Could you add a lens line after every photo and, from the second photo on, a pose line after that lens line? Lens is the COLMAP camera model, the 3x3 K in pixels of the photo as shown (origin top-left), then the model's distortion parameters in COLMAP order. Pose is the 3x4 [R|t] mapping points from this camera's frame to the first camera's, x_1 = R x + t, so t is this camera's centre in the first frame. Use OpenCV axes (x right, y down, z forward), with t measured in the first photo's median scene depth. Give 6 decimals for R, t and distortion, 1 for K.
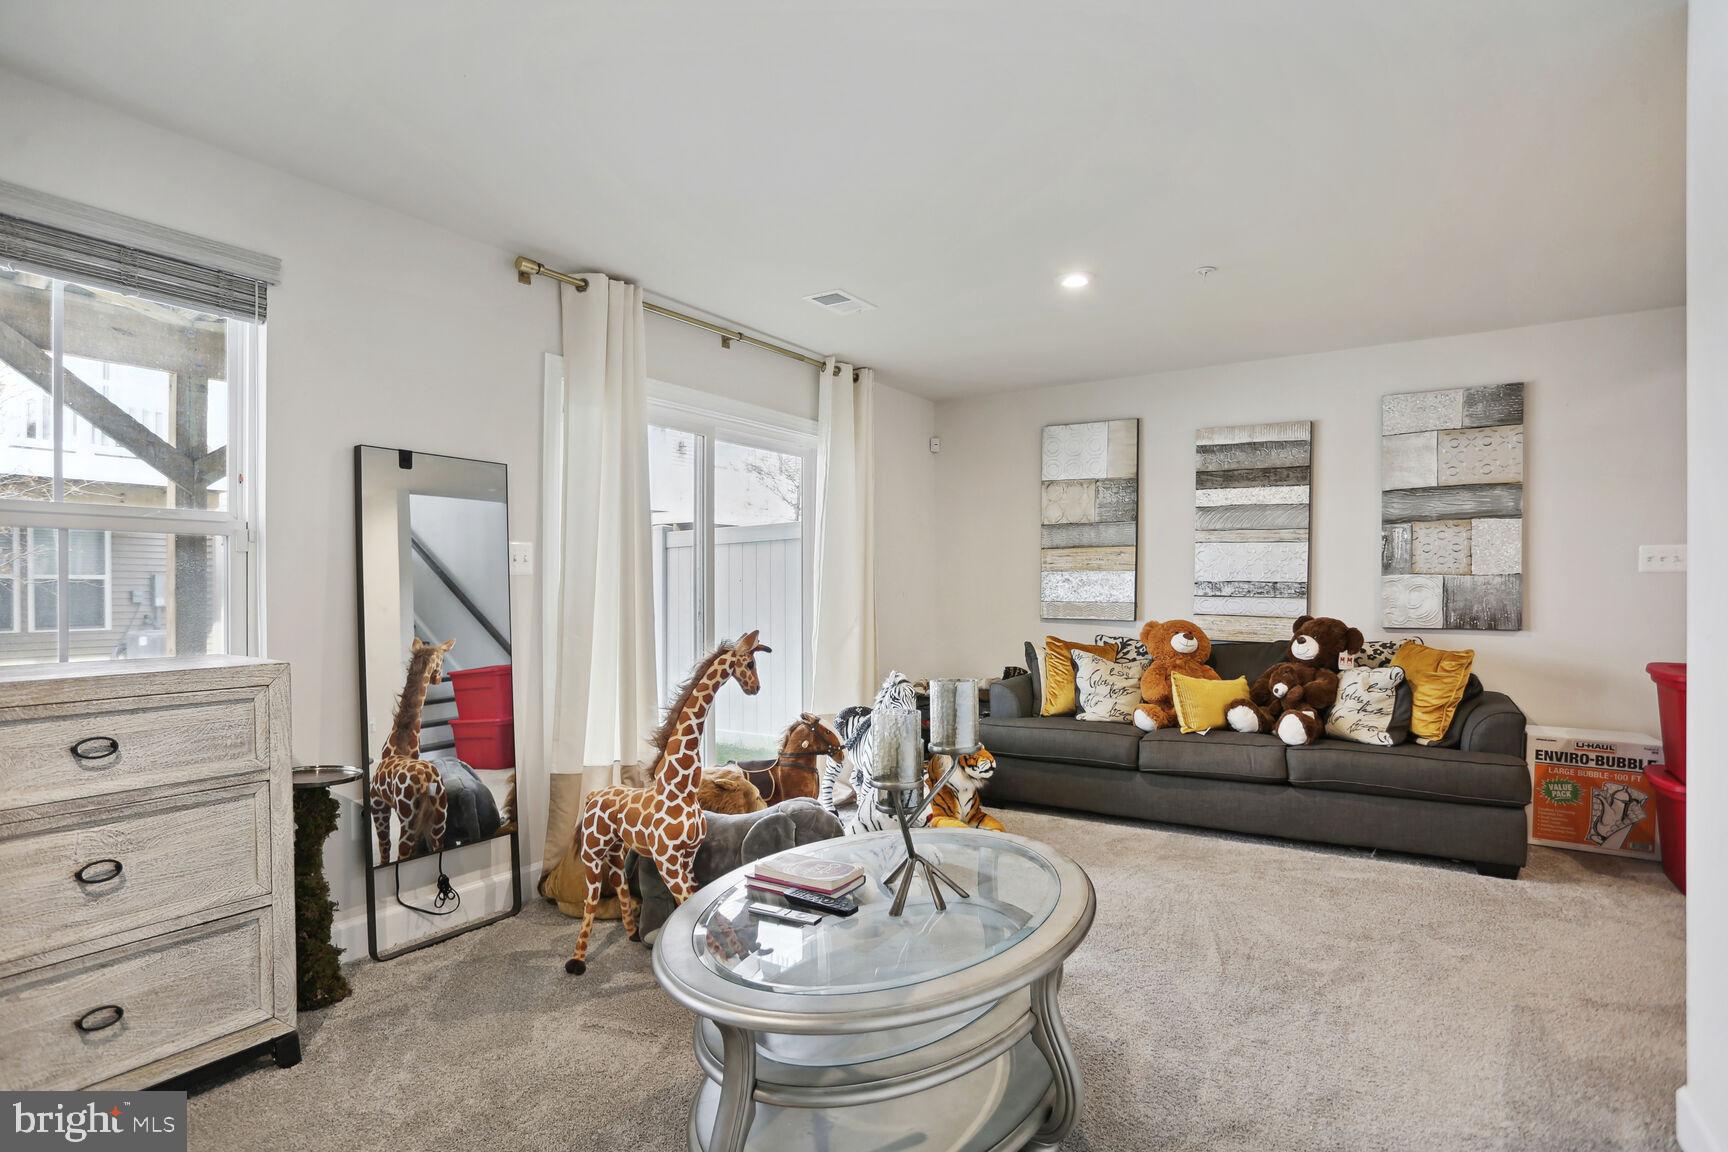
lens RADIAL K [[853.9, 0, 872.8], [0, 853.9, 579.9], [0, 0, 1]] dist [-0.055082, 0.021468]
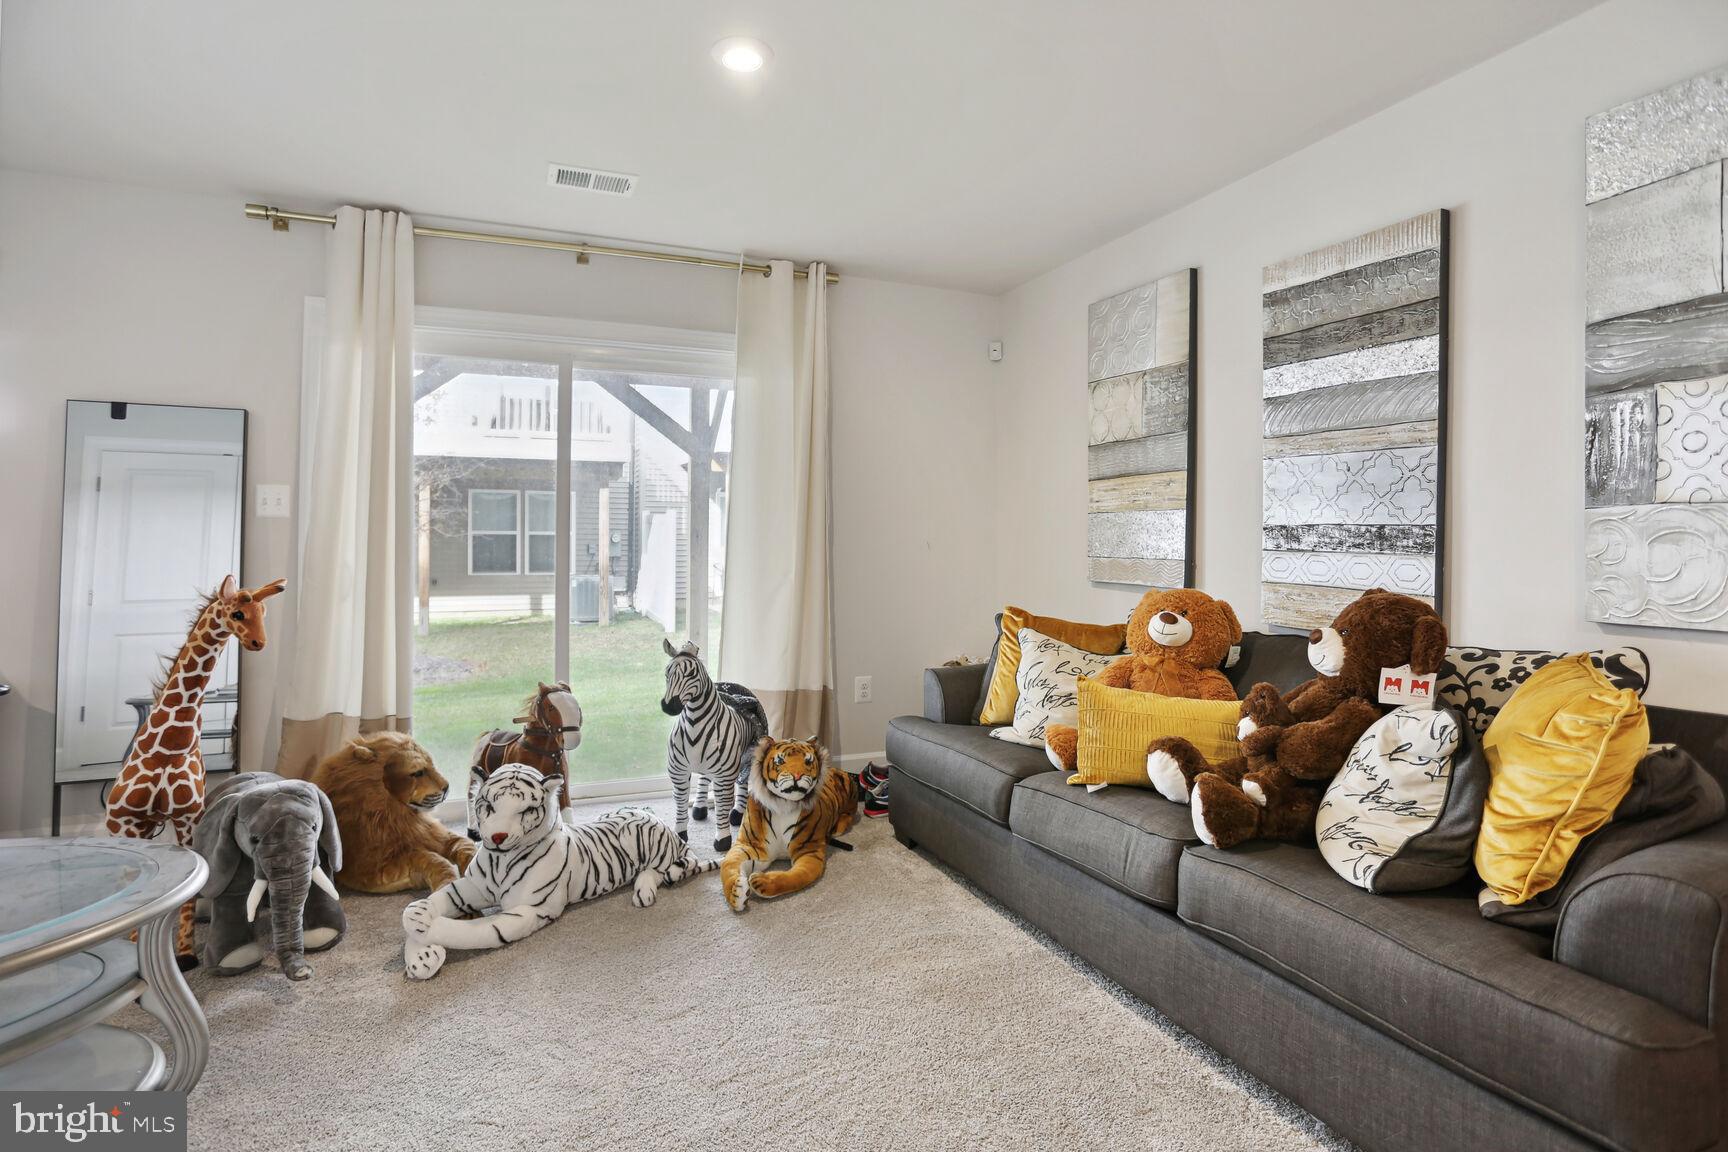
lens RADIAL K [[853.9, 0, 834.6], [0, 853.9, 523.5], [0, 0, 1]] dist [-0.055082, 0.021468]
pose [[0.832062, -0.006175, -0.554648, 0.515170], [-0.002362, 0.999890, -0.014675, 0.010925], [0.554677, 0.013521, 0.831956, 0.394331]]
